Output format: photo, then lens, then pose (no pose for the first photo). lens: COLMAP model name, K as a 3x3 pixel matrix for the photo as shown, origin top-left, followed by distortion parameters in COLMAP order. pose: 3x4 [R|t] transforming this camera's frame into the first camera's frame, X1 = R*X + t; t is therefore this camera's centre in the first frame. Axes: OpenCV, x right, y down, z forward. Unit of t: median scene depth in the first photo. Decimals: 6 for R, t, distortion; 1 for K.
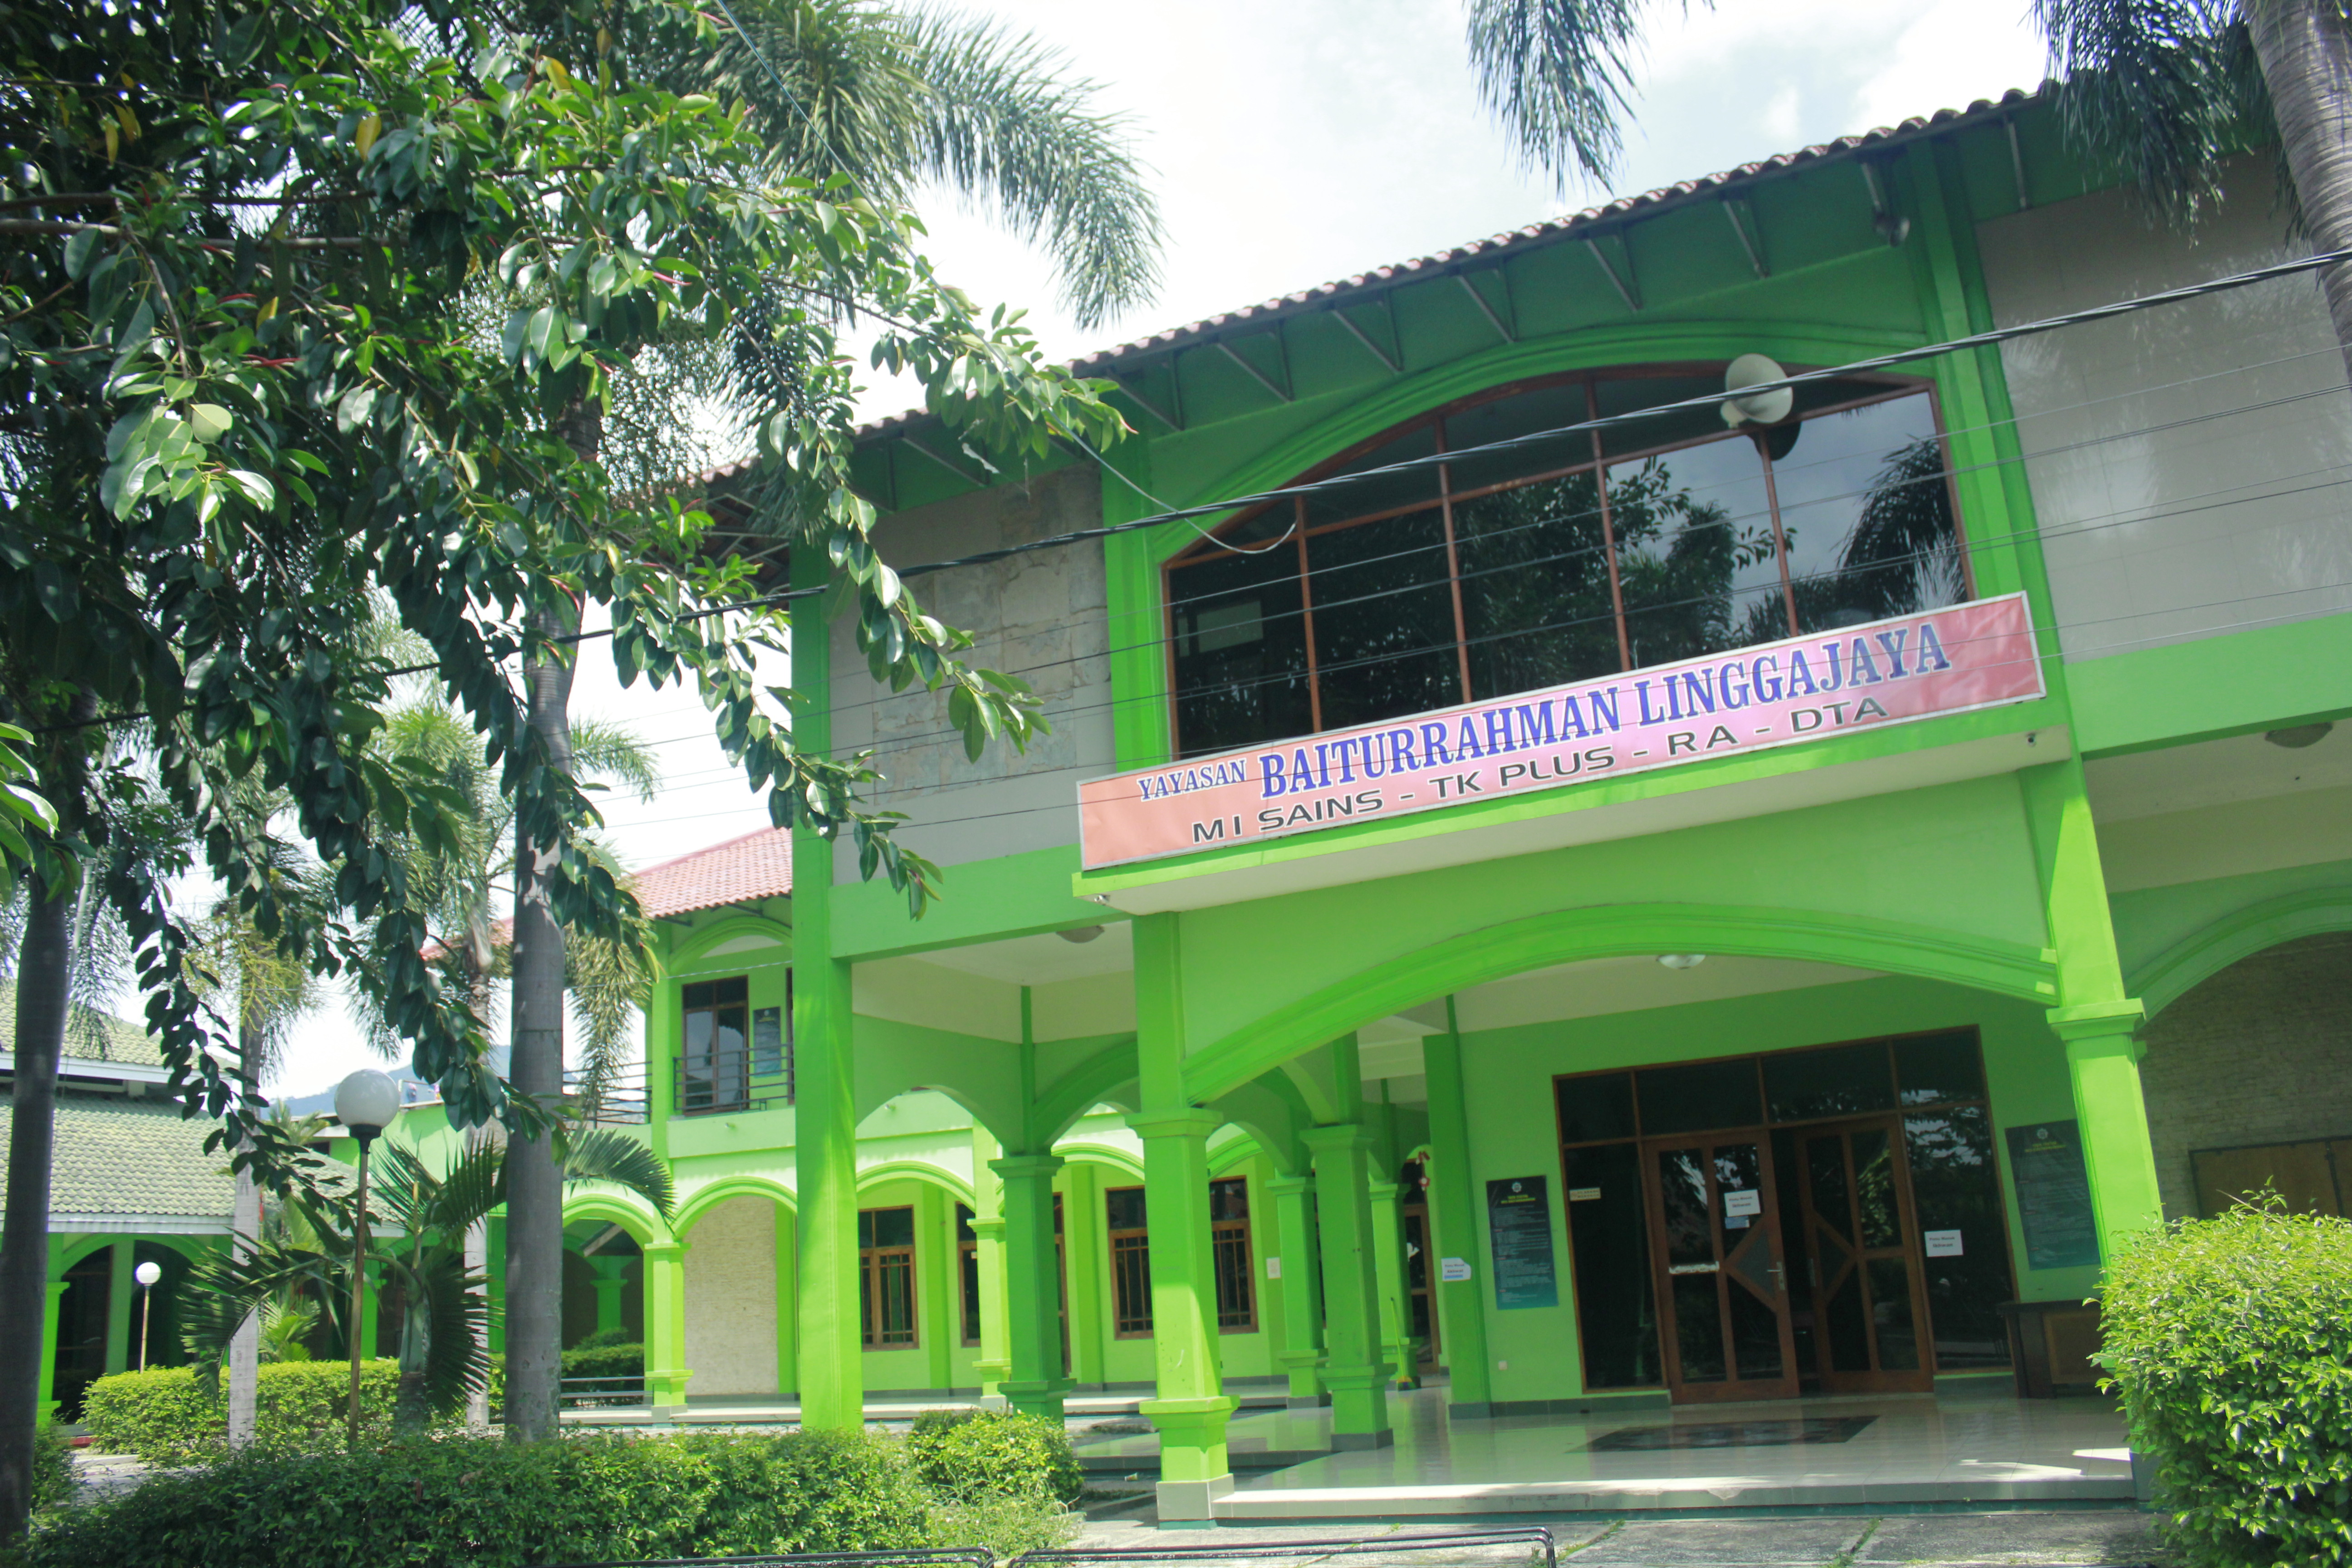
lens RADIAL K [[1973.9, 0, 1176.0], [0, 1973.9, 784.0], [0, 0, 1]] dist [-0.158585, 0.139585]
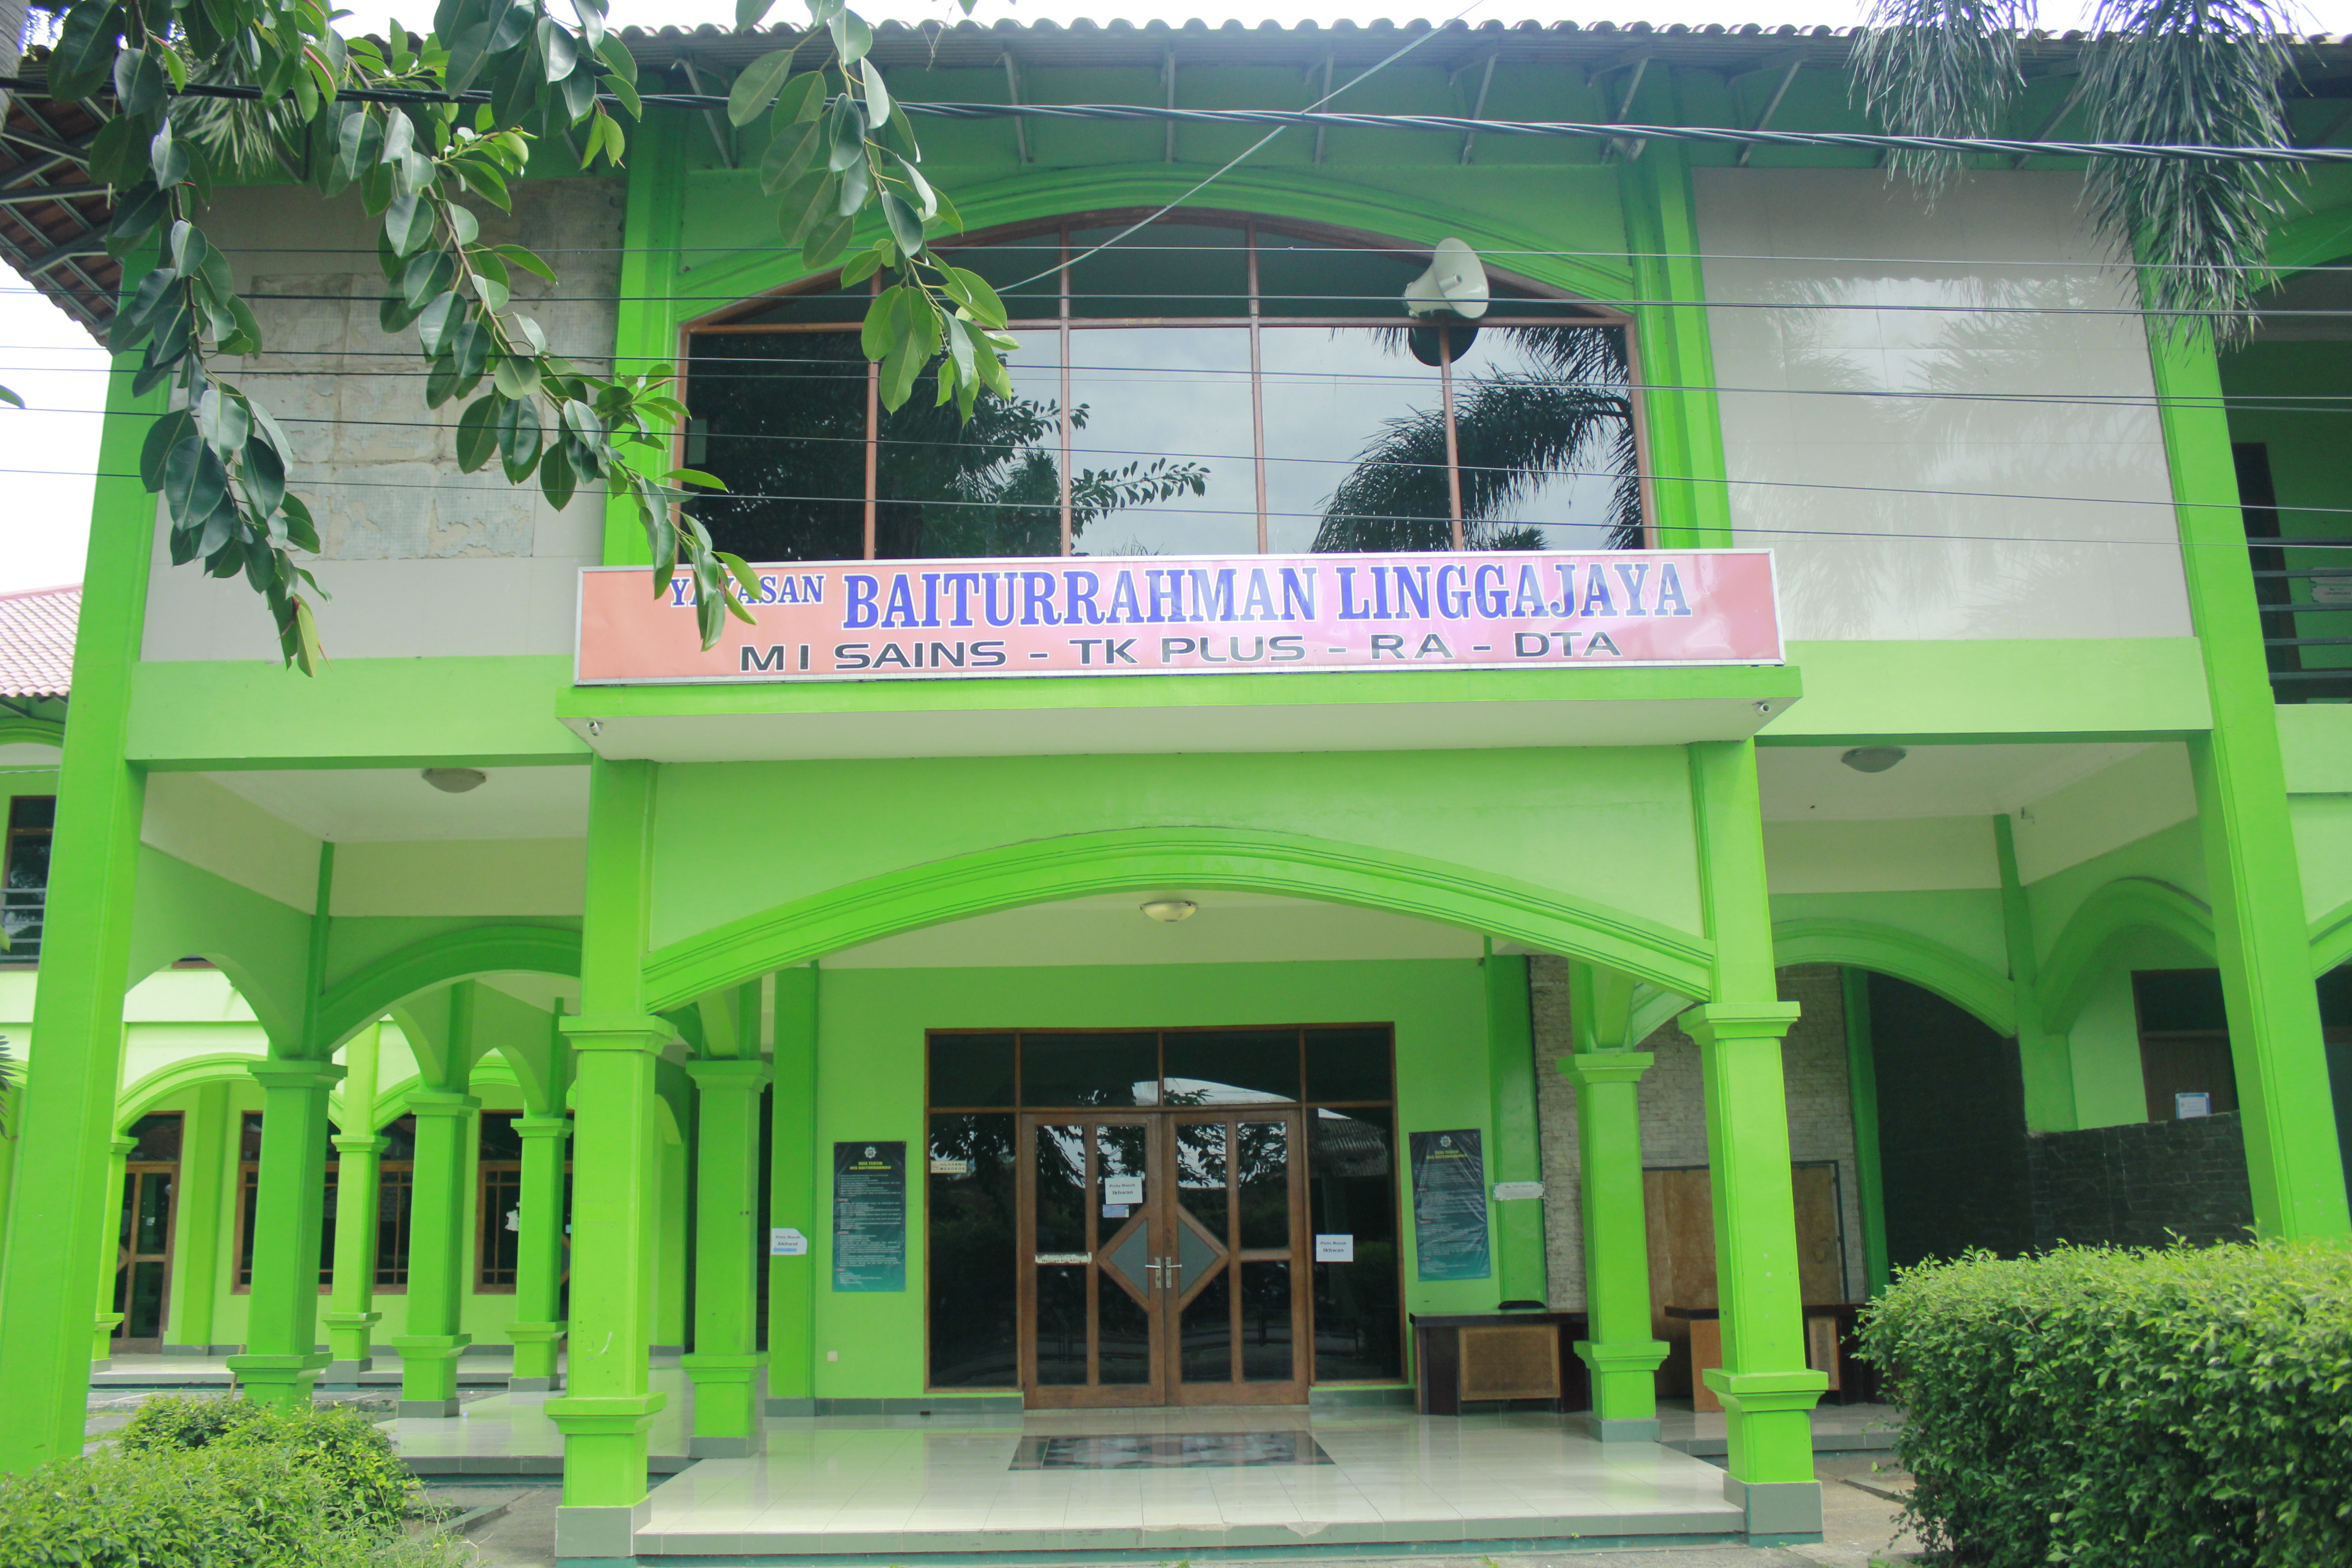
lens RADIAL K [[1978.2, 0, 1168.7], [0, 1978.2, 785.2], [0, 0, 1]] dist [-0.160004, 0.146392]
pose [[0.881248, 0.149131, 0.448511, -0.183841], [-0.154917, 0.987636, -0.024005, 0.067897], [-0.446546, -0.048328, 0.893455, 0.252288]]
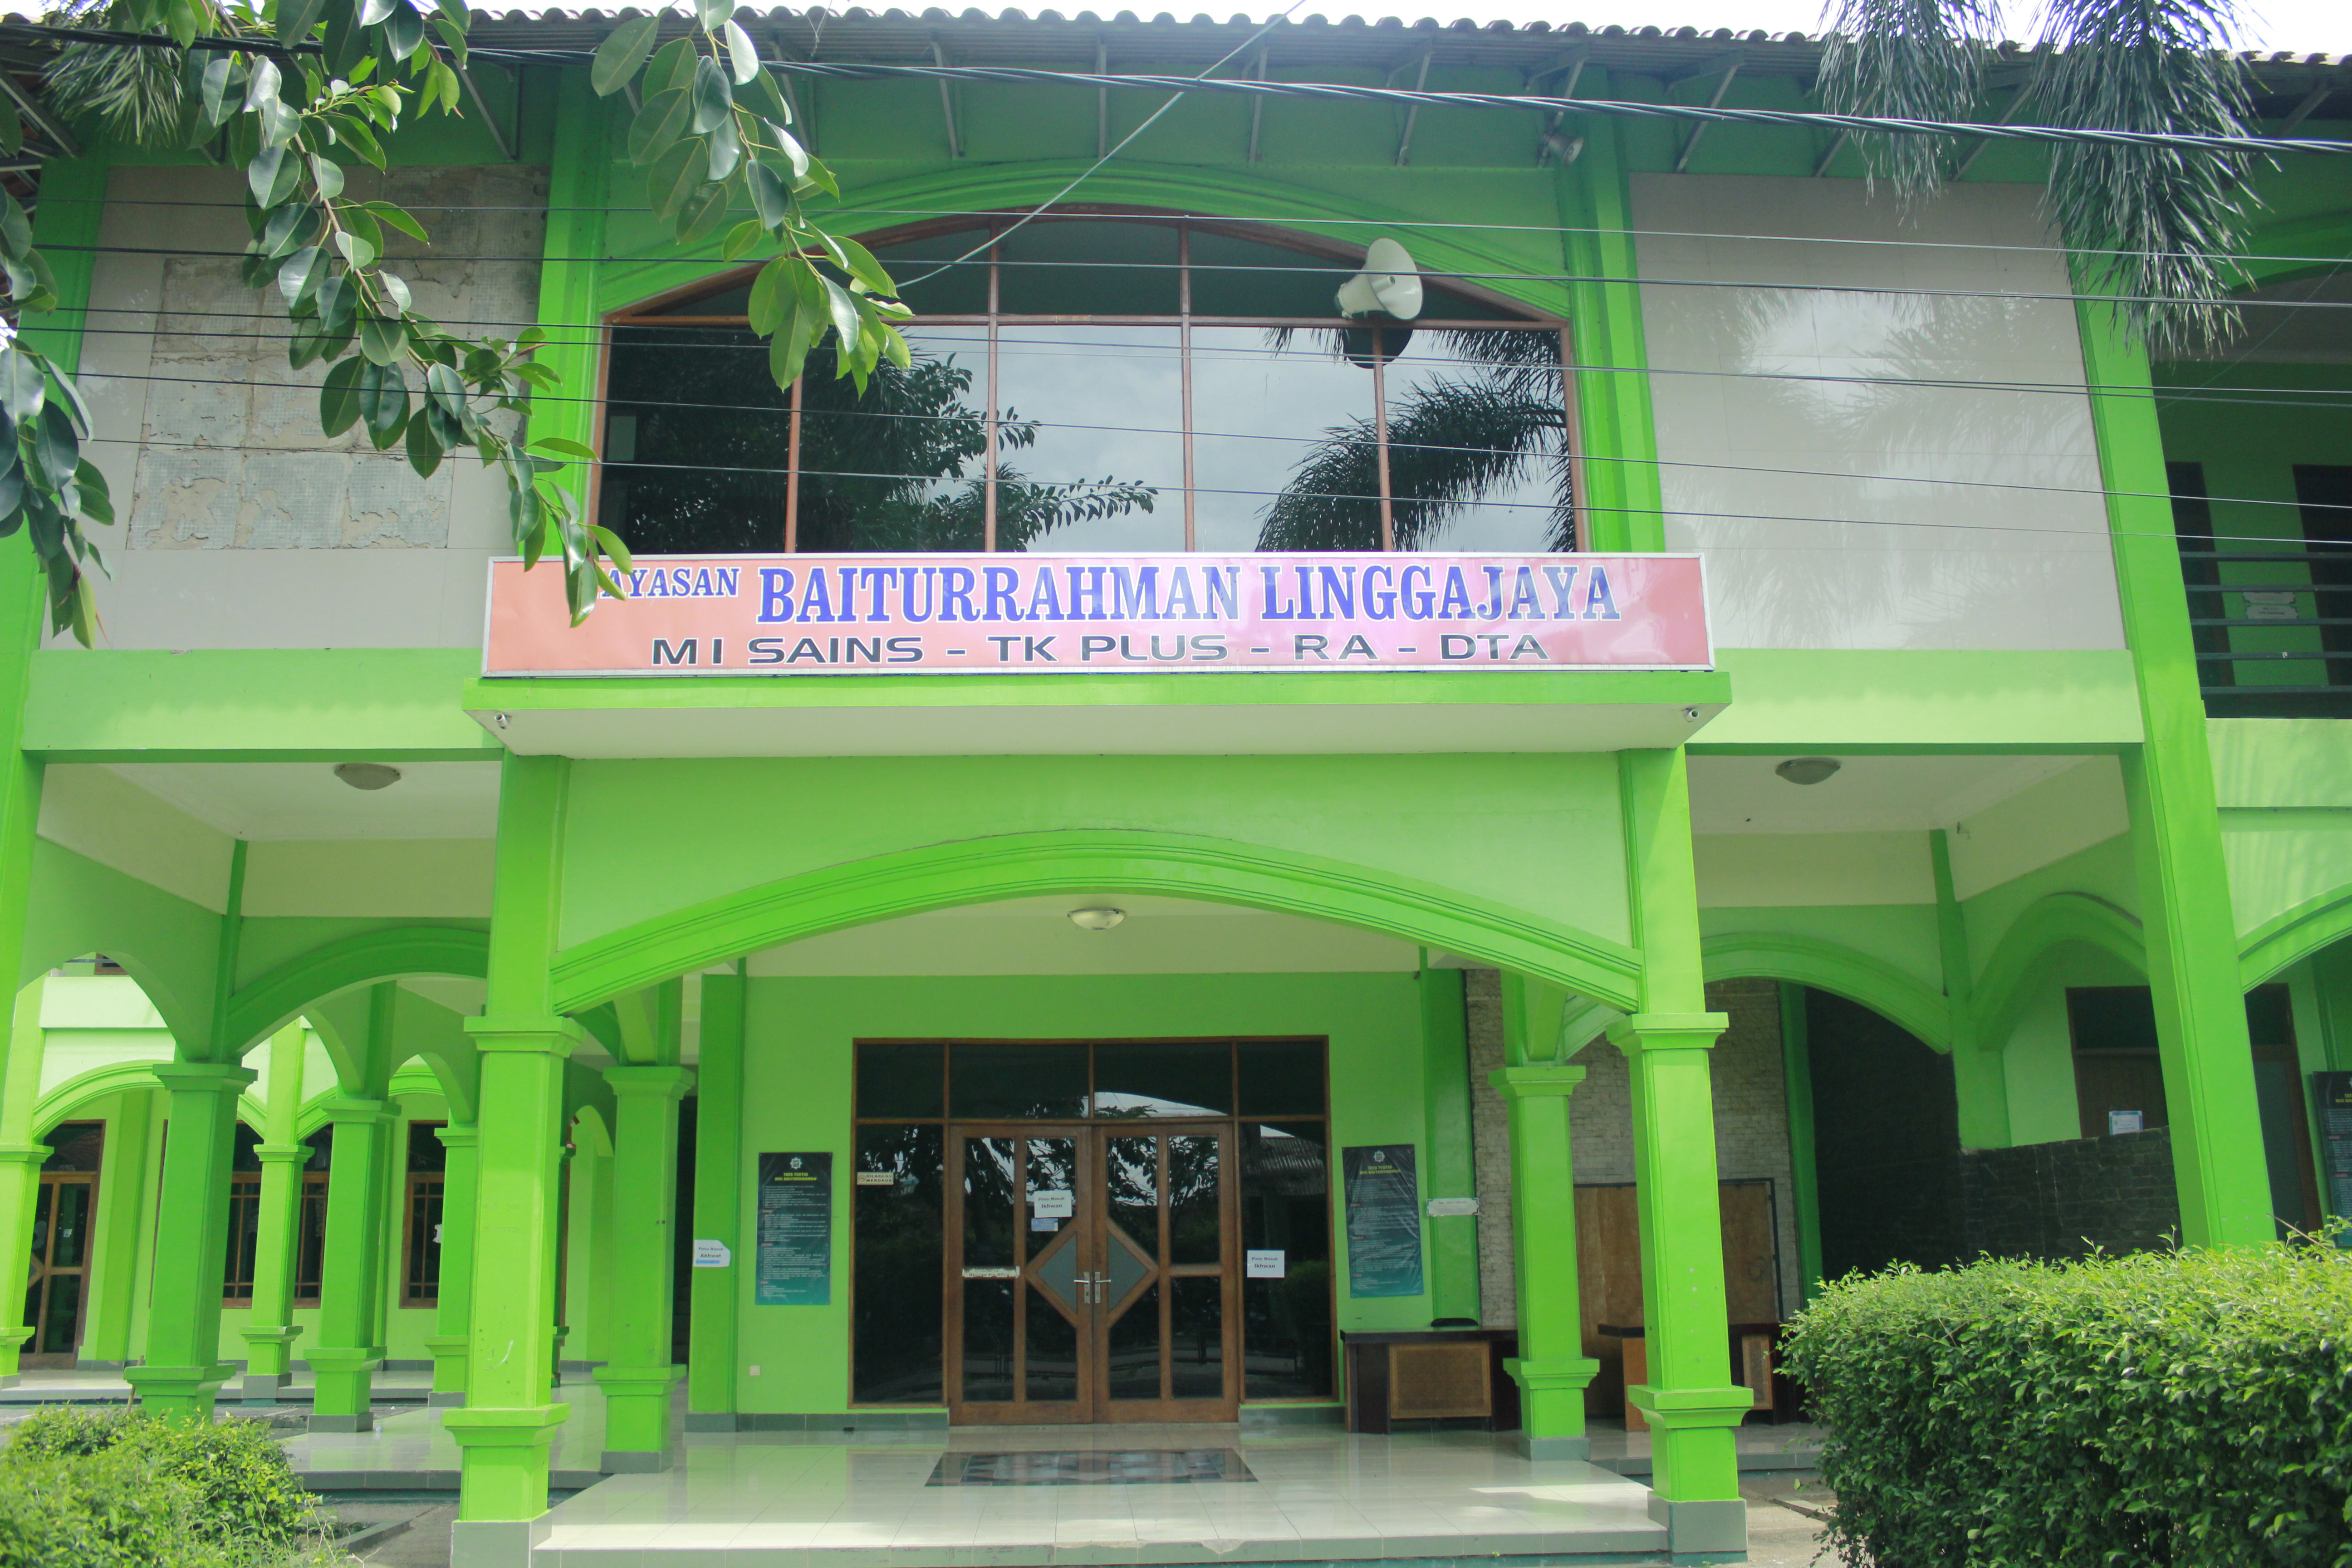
lens RADIAL K [[1978.1, 0, 1182.1], [0, 1978.1, 782.8], [0, 0, 1]] dist [-0.156626, 0.140426]
pose [[0.866405, 0.163693, 0.471749, -0.163490], [-0.164272, 0.985592, -0.040294, 0.072954], [-0.471548, -0.042585, 0.880812, 0.257315]]
